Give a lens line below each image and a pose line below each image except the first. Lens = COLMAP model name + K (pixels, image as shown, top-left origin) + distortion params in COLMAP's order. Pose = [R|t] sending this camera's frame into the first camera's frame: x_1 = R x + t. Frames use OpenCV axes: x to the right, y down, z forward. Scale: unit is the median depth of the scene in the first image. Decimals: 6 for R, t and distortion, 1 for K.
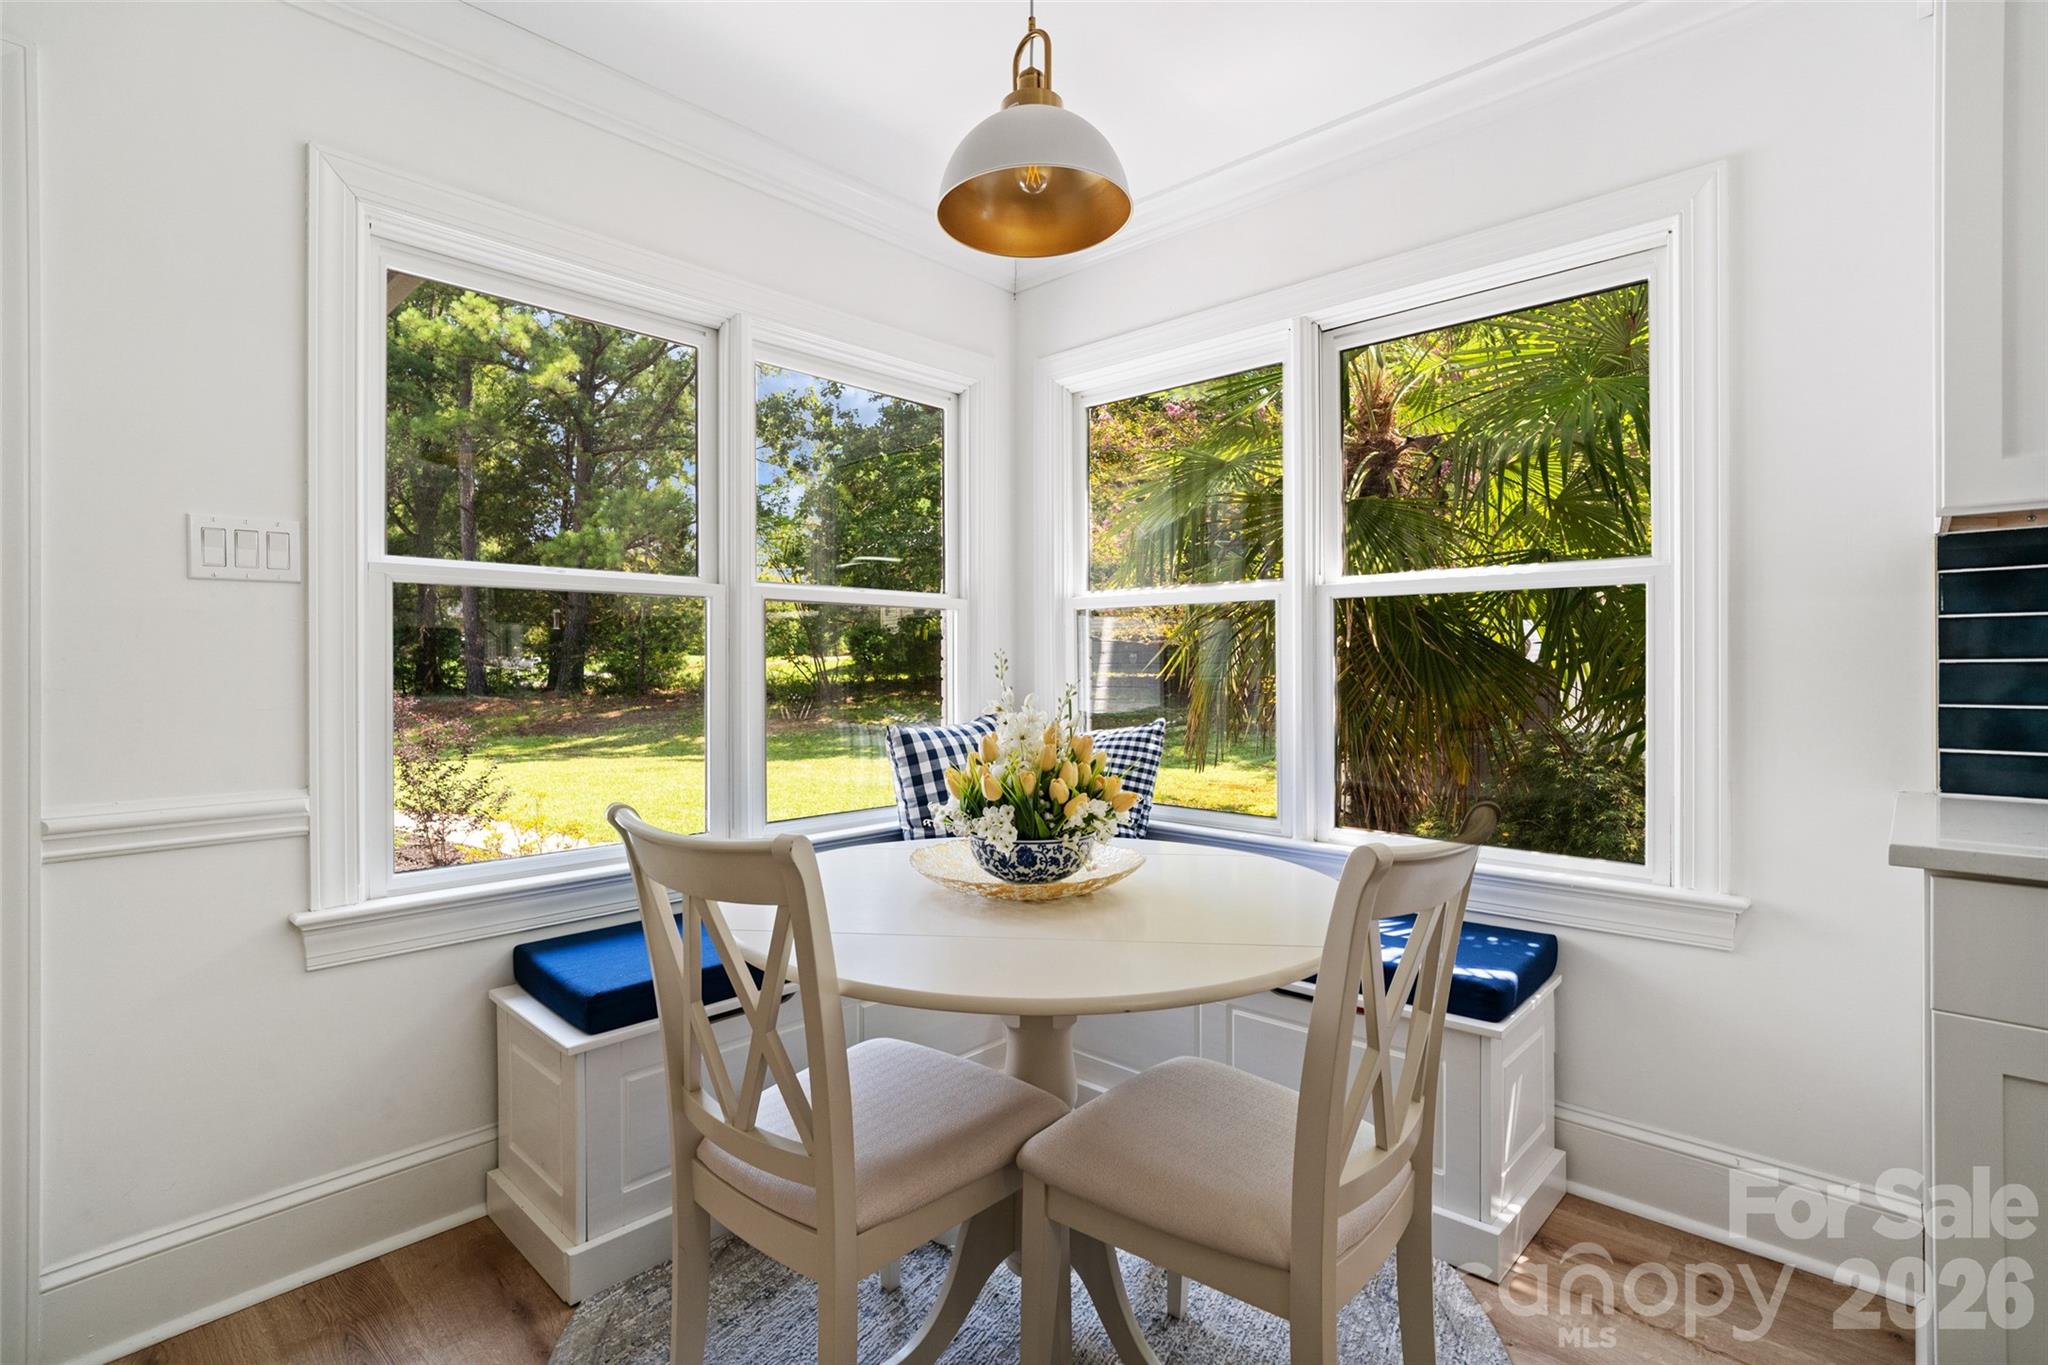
lens RADIAL K [[979.2, 0, 1021.0], [0, 979.2, 659.7], [0, 0, 1]] dist [-0.017294, 0.010663]
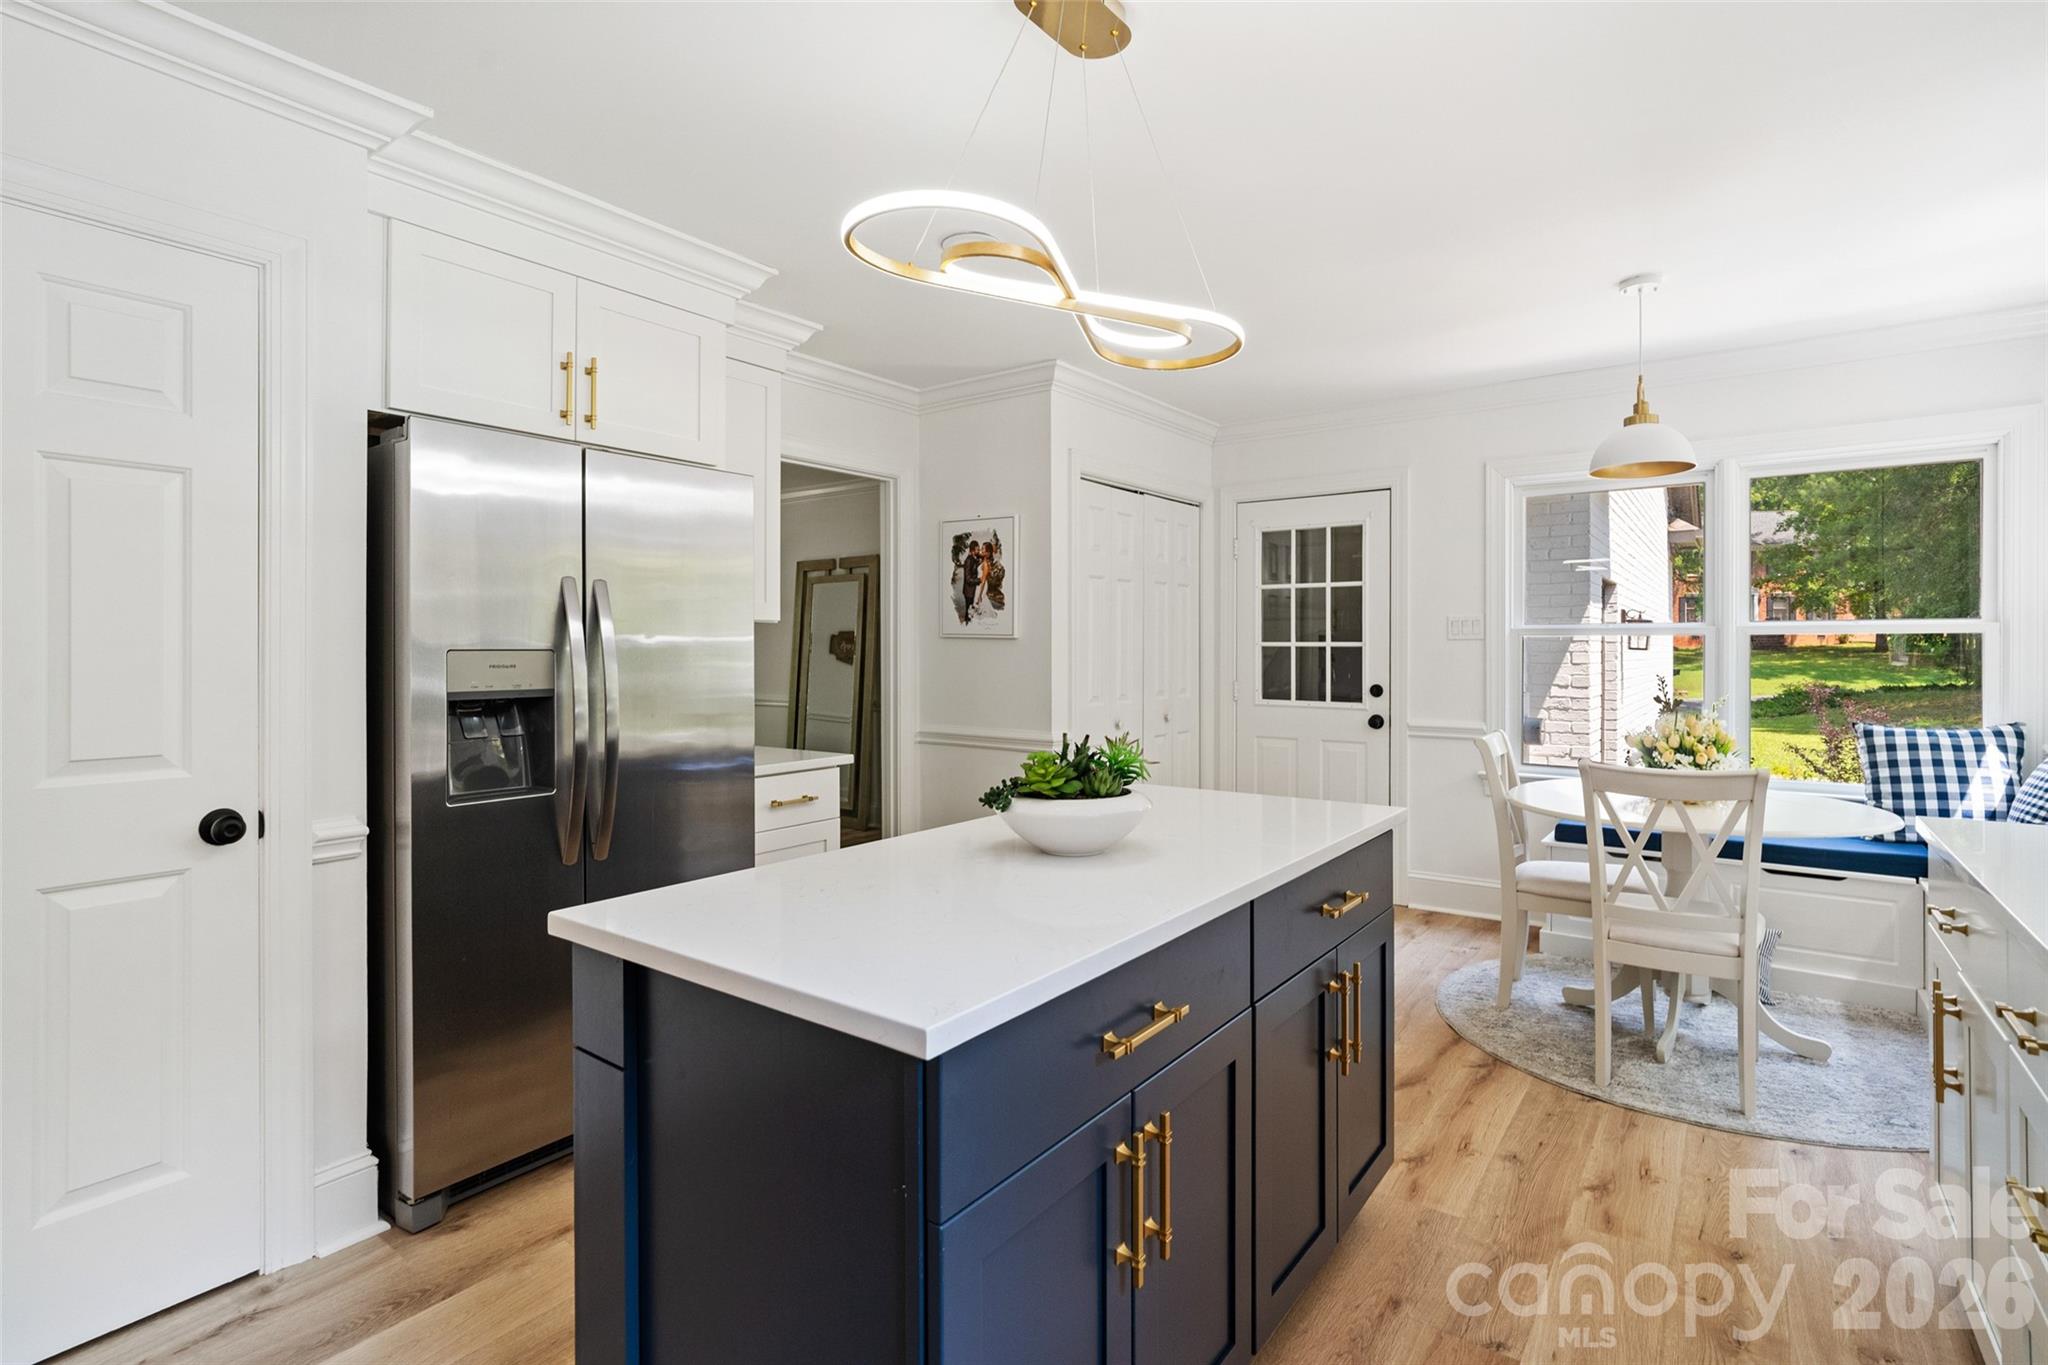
lens RADIAL K [[979.2, 0, 1021.0], [0, 979.2, 659.7], [0, 0, 1]] dist [-0.017294, 0.010663]
pose [[0.125908, 0.016336, -0.991907, 1.556873], [0.005232, 0.999840, 0.017131, -0.074425], [0.992028, -0.007347, 0.125803, -0.482641]]
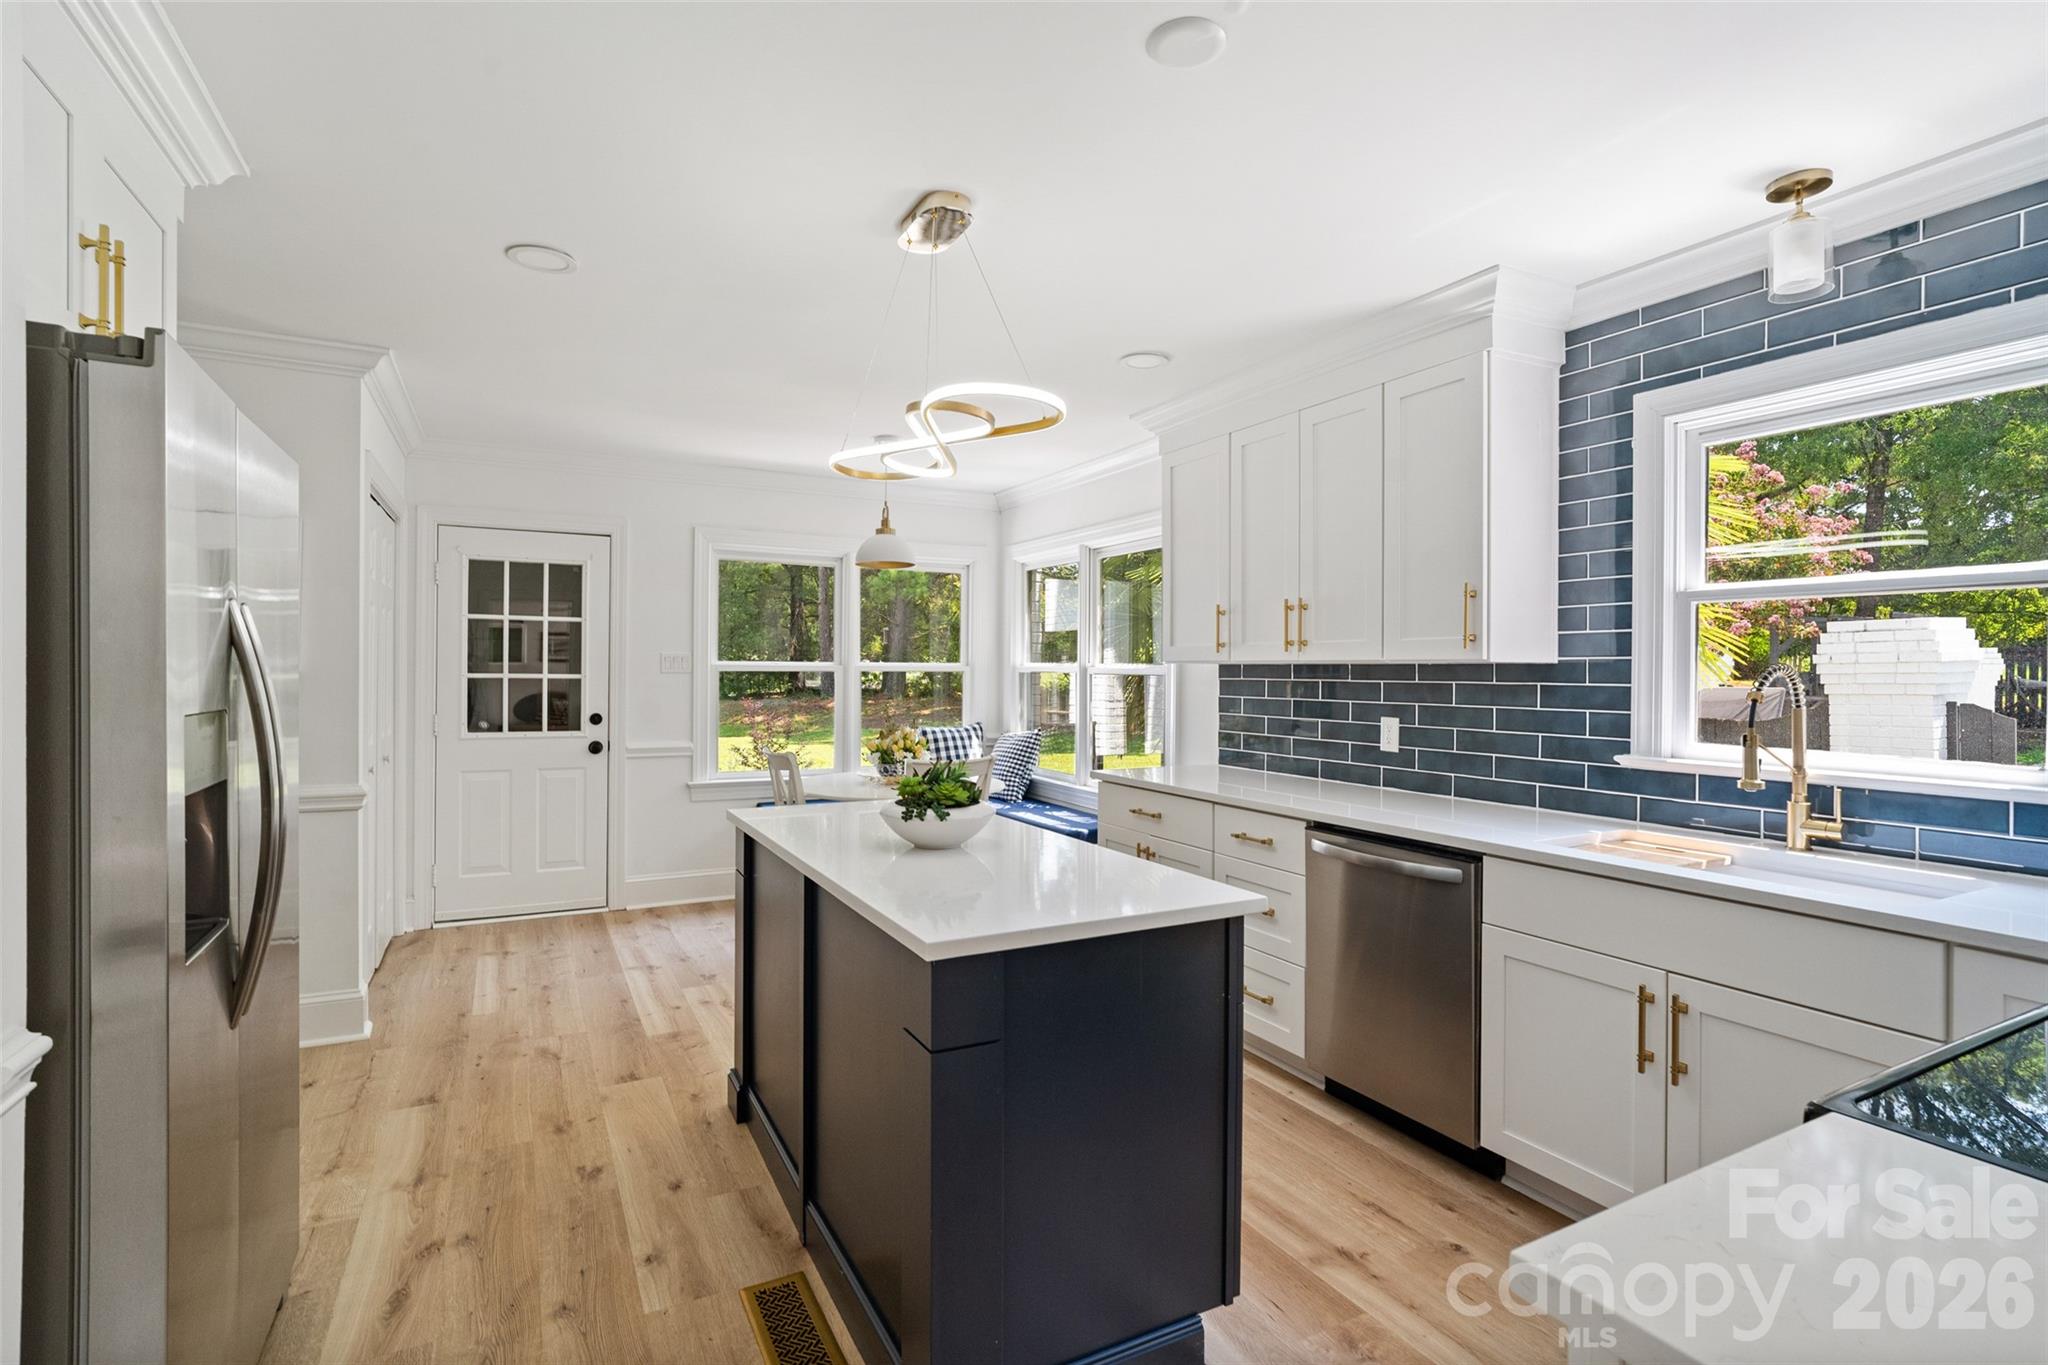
lens RADIAL K [[979.2, 0, 1021.0], [0, 979.2, 659.7], [0, 0, 1]] dist [-0.017294, 0.010663]
pose [[0.947298, 0.008225, -0.320247, 1.165105], [-0.009662, 0.999949, -0.002898, -0.117673], [0.320207, 0.005840, 0.947330, -1.502960]]
